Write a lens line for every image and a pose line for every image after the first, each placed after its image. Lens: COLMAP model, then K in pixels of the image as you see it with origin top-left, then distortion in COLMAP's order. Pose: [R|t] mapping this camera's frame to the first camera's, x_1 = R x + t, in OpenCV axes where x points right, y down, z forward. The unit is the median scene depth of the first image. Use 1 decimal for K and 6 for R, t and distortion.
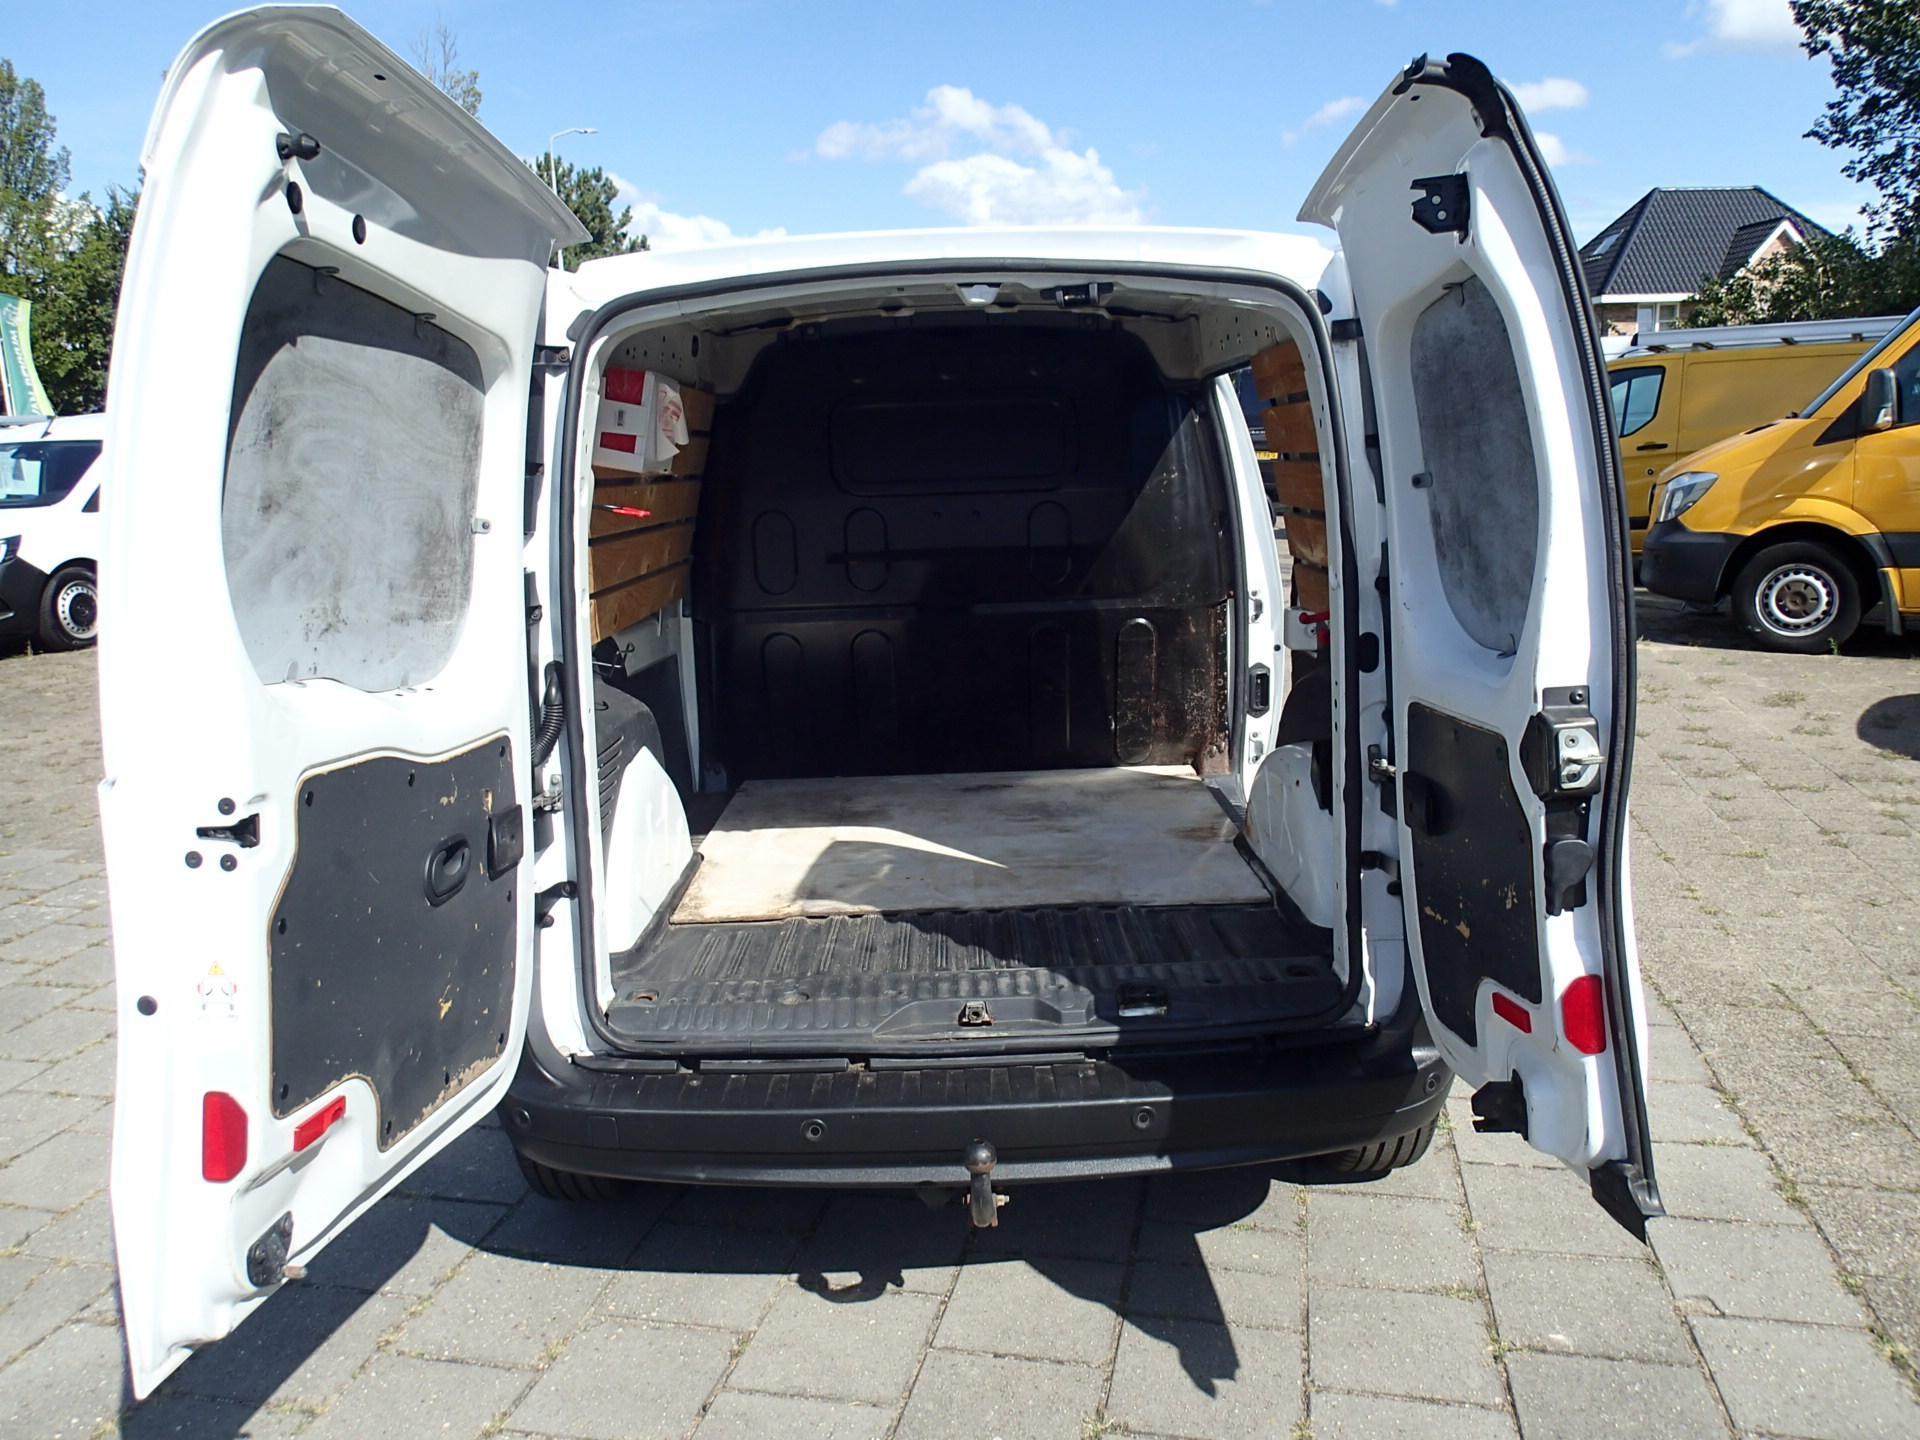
lens RADIAL K [[1430.1, 0, 974.4], [0, 1430.1, 721.2], [0, 0, 1]] dist [0.007885, -0.016264]
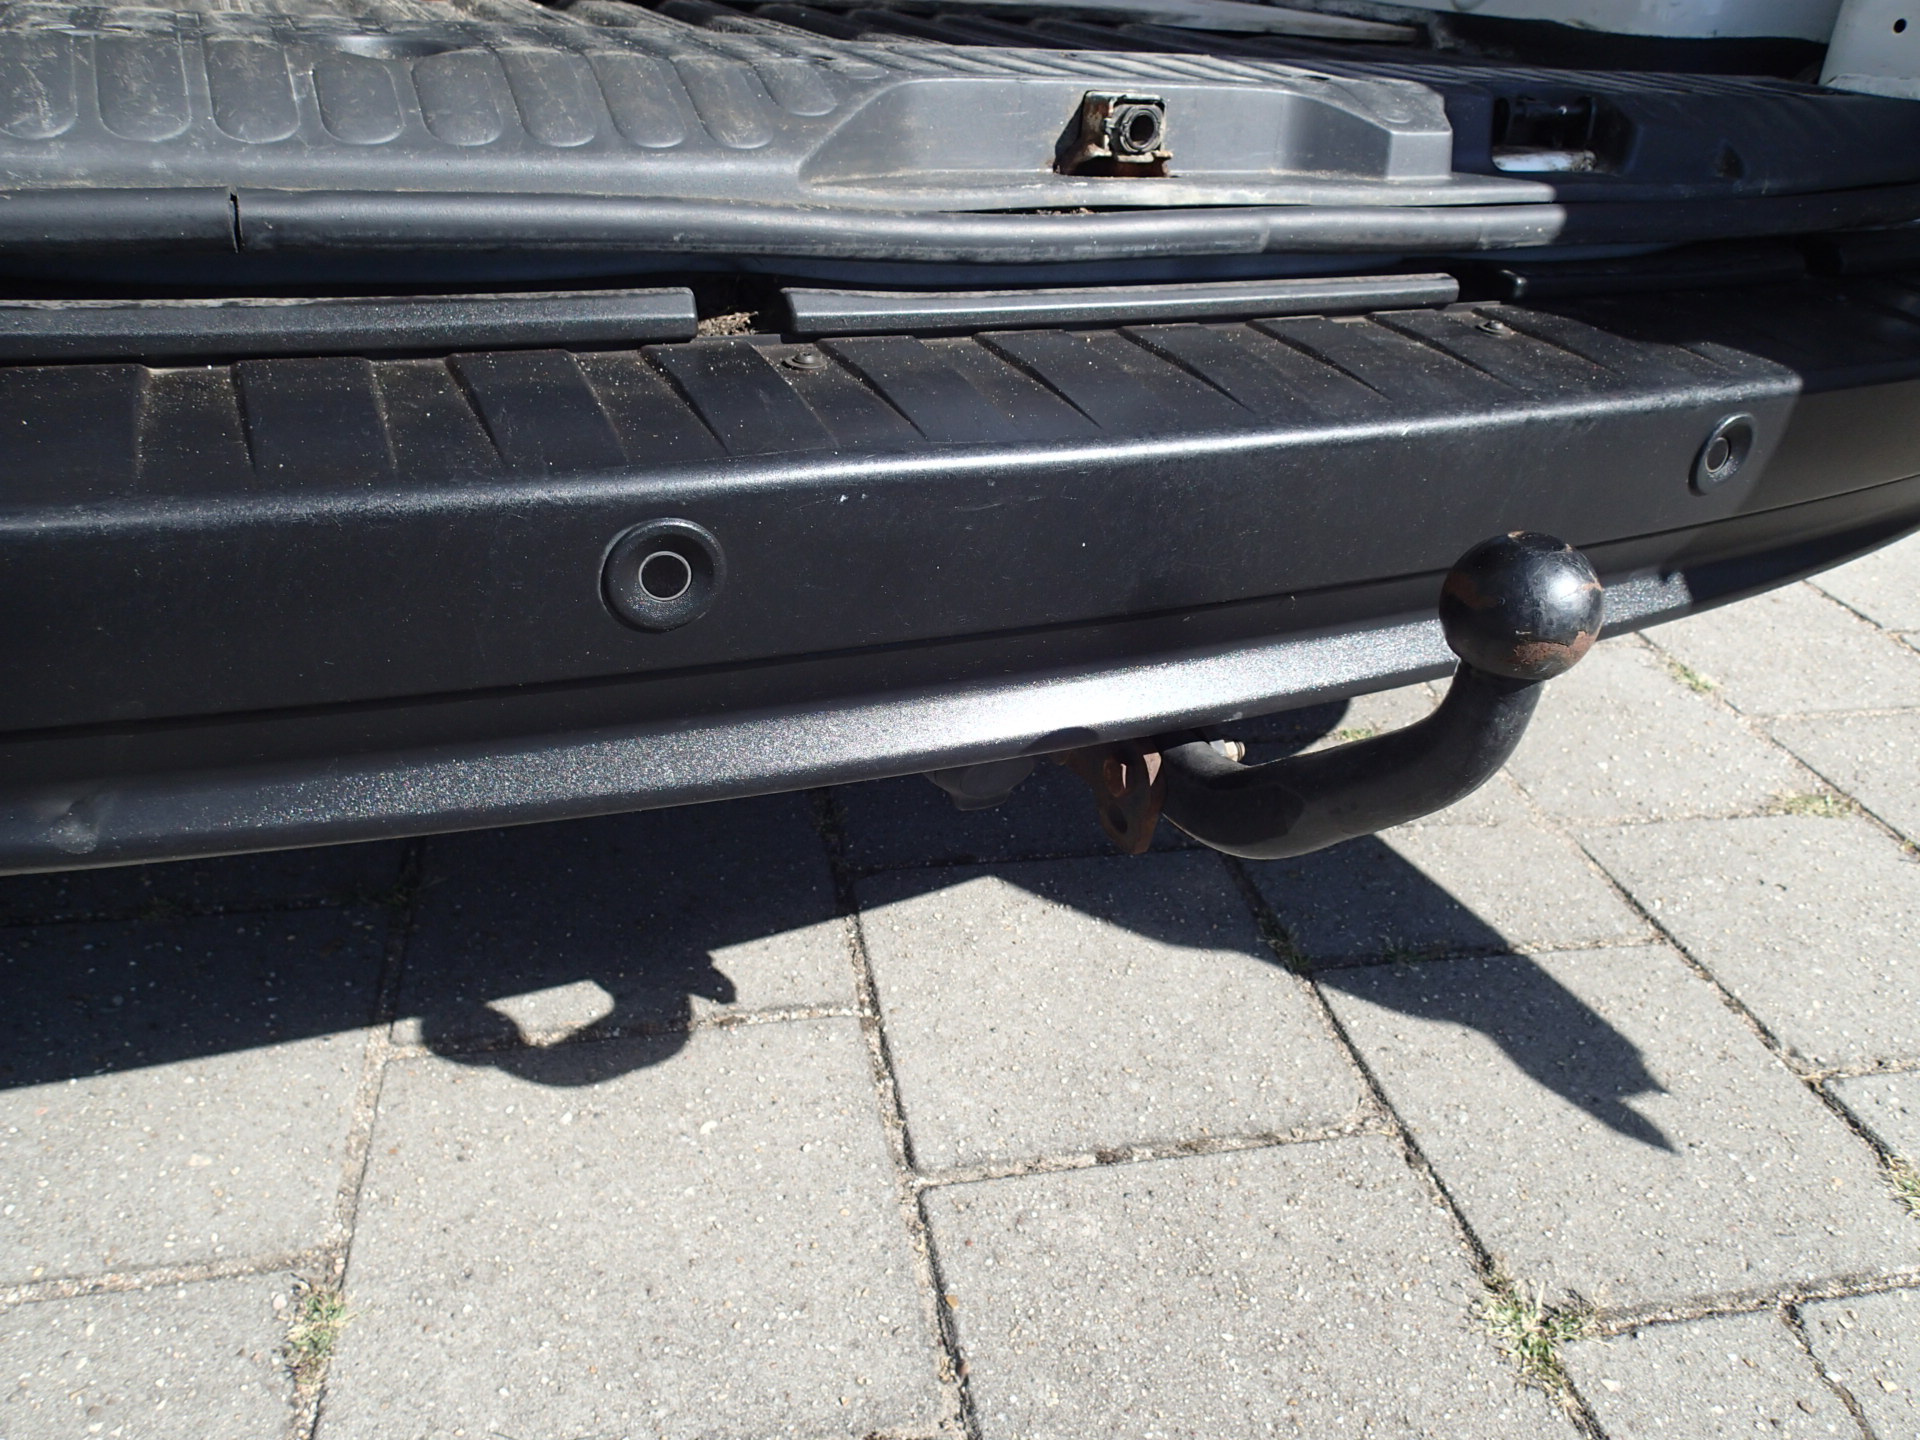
lens RADIAL K [[1430.1, 0, 974.1], [0, 1430.1, 713.3], [0, 0, 1]] dist [0.007885, -0.016264]
pose [[0.902551, -0.116165, 0.414617, -0.133198], [-0.029241, 0.944161, 0.328183, 0.193616], [-0.429589, -0.308326, 0.848757, 0.653502]]
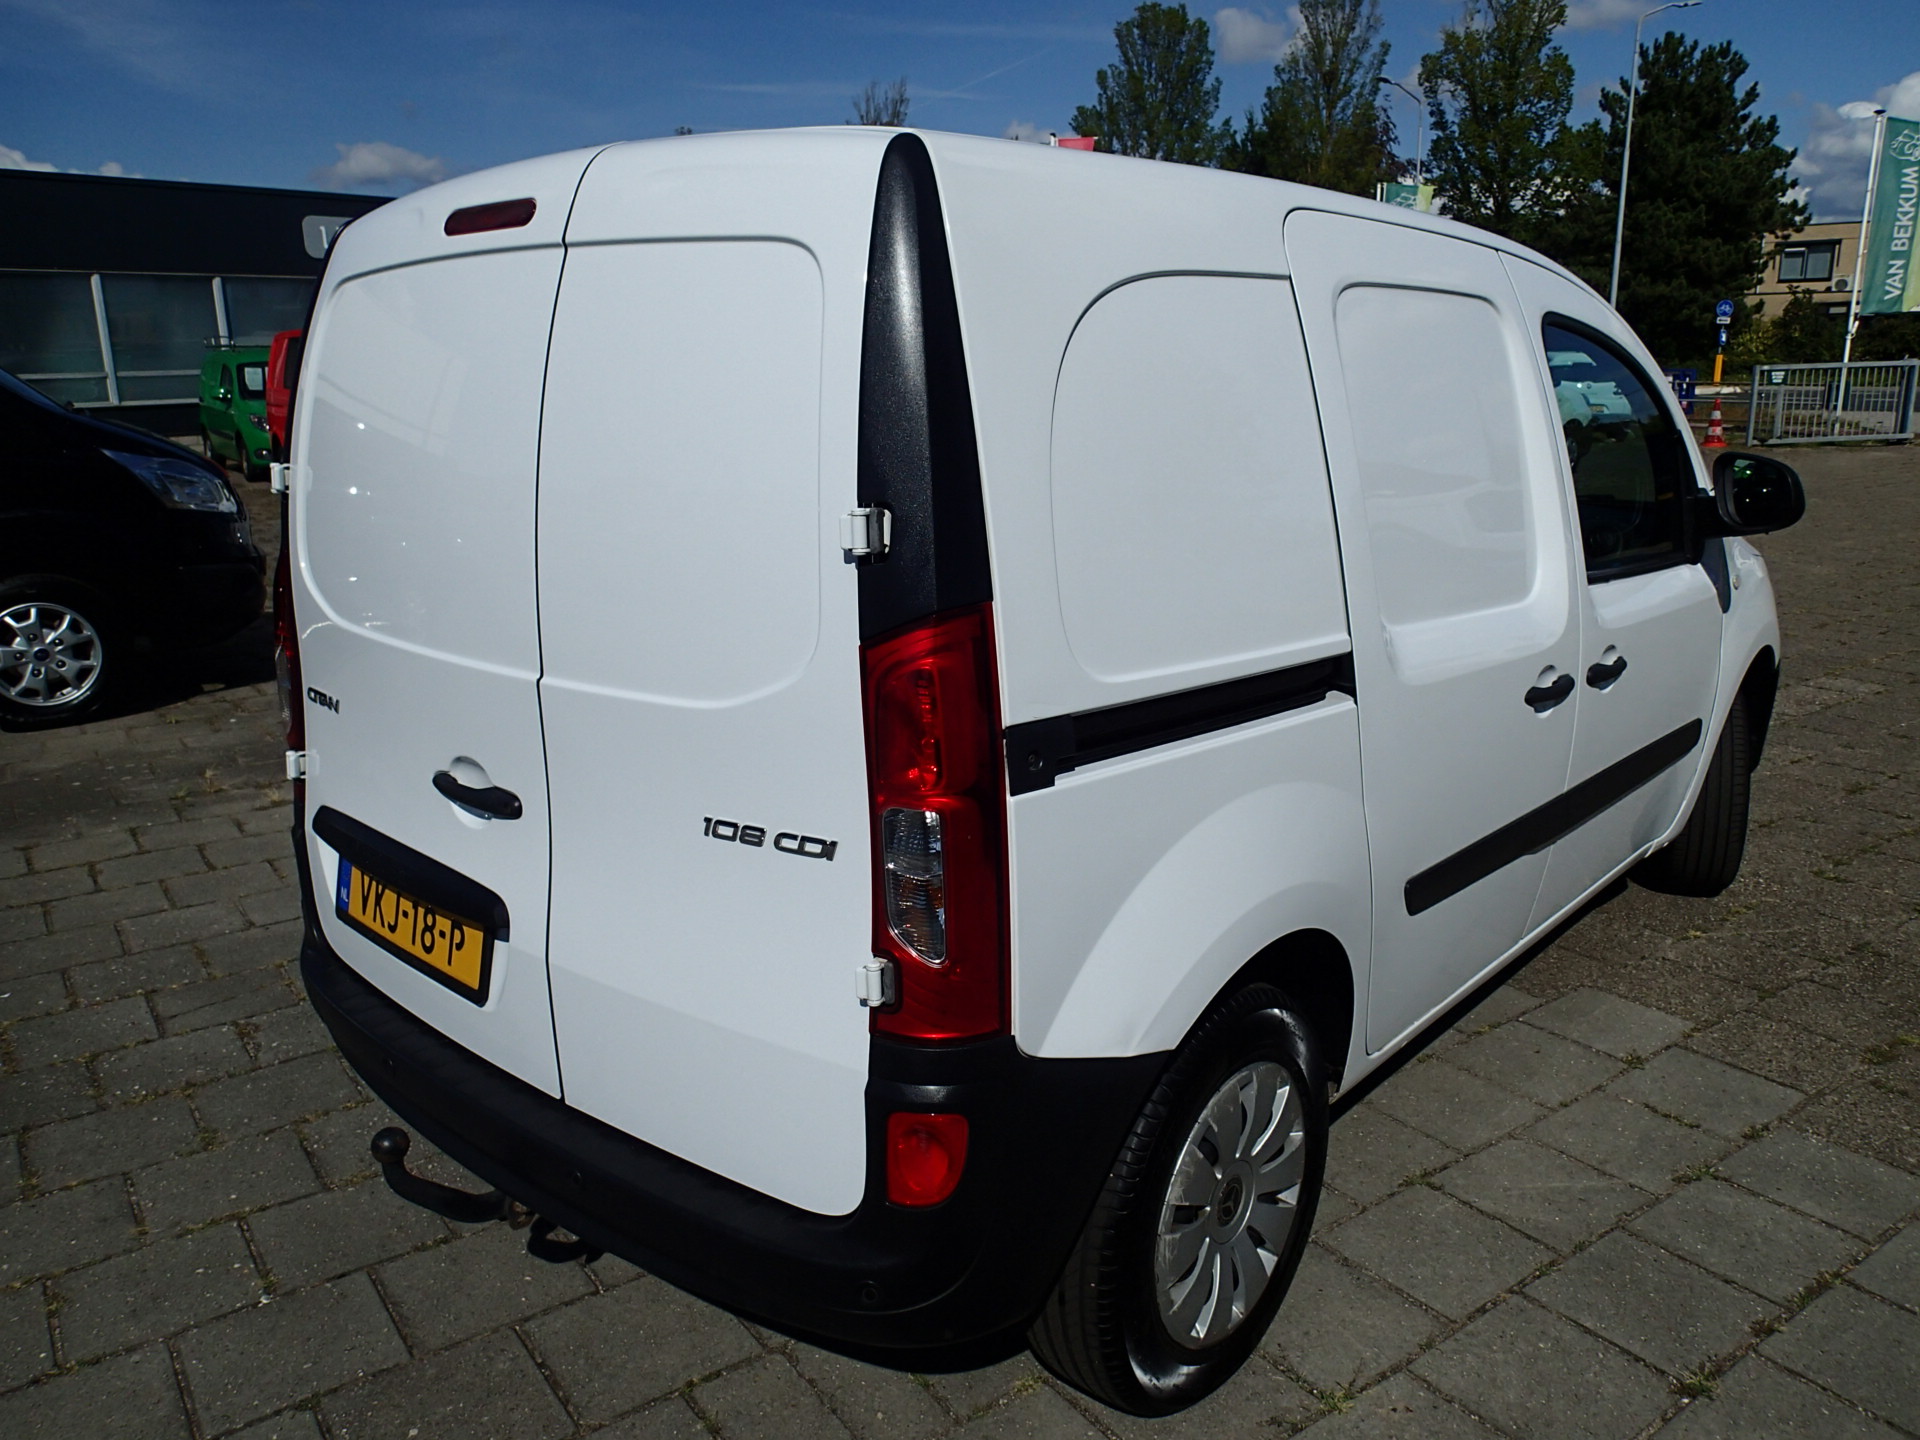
lens RADIAL K [[1430.1, 0, 966.8], [0, 1430.1, 720.2], [0, 0, 1]] dist [0.007885, -0.016264]
pose [[0.746434, 0.184291, -0.639433, 0.666761], [-0.144636, 0.982846, 0.114427, -0.112254], [0.649552, 0.007073, 0.760285, 0.402285]]
